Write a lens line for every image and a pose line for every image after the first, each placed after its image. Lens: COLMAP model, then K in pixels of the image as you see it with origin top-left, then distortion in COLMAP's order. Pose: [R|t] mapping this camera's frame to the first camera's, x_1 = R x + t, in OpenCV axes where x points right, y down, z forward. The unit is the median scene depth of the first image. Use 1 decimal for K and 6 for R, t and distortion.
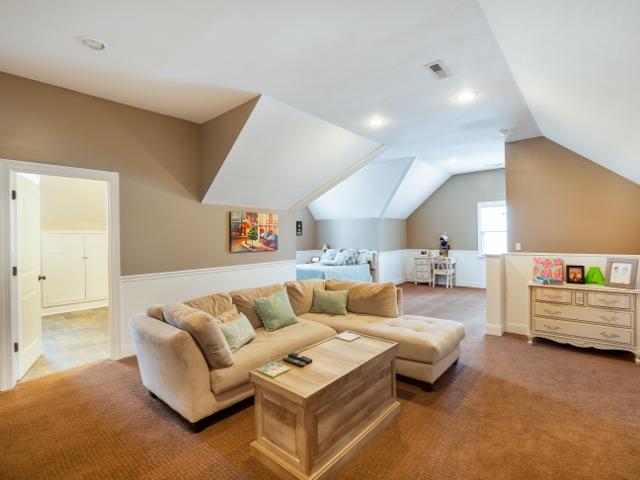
lens RADIAL K [[310.9, 0, 318.8], [0, 310.9, 236.7], [0, 0, 1]] dist [-0.016123, -0.001090]
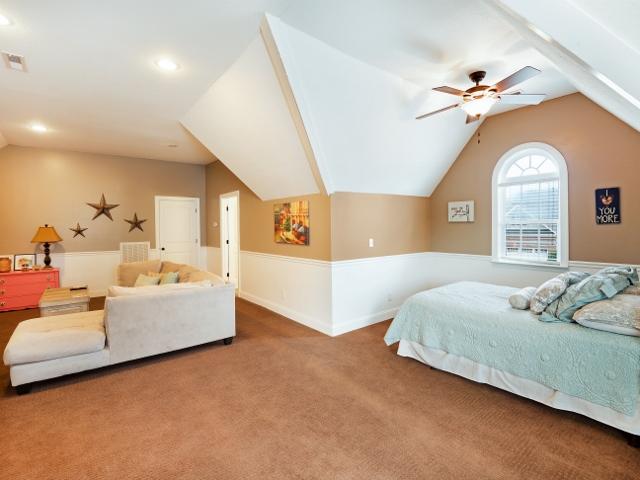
lens RADIAL K [[310.9, 0, 318.8], [0, 310.9, 236.7], [0, 0, 1]] dist [-0.016123, -0.001090]
pose [[-0.194905, 0.041337, -0.979951, 0.438350], [0.006667, 0.999144, 0.040820, -0.007407], [0.980799, 0.001423, -0.195014, 0.793031]]
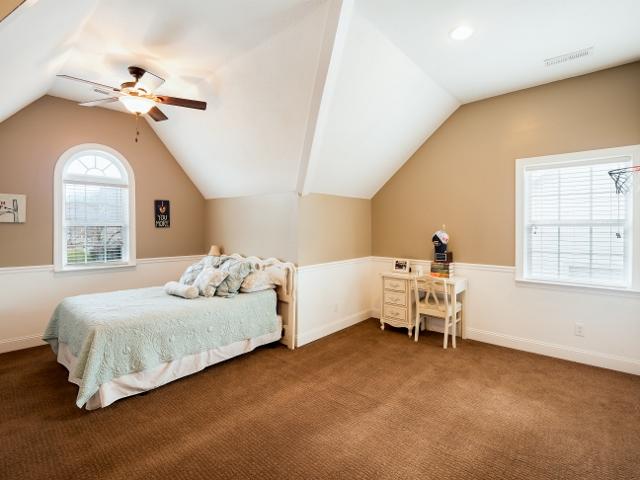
lens RADIAL K [[310.9, 0, 318.8], [0, 310.9, 236.7], [0, 0, 1]] dist [-0.016123, -0.001090]
pose [[0.999588, 0.012562, -0.025794, 0.237259], [-0.011879, 0.999579, 0.026462, -0.006592], [0.026115, -0.026145, 0.999317, 0.539388]]
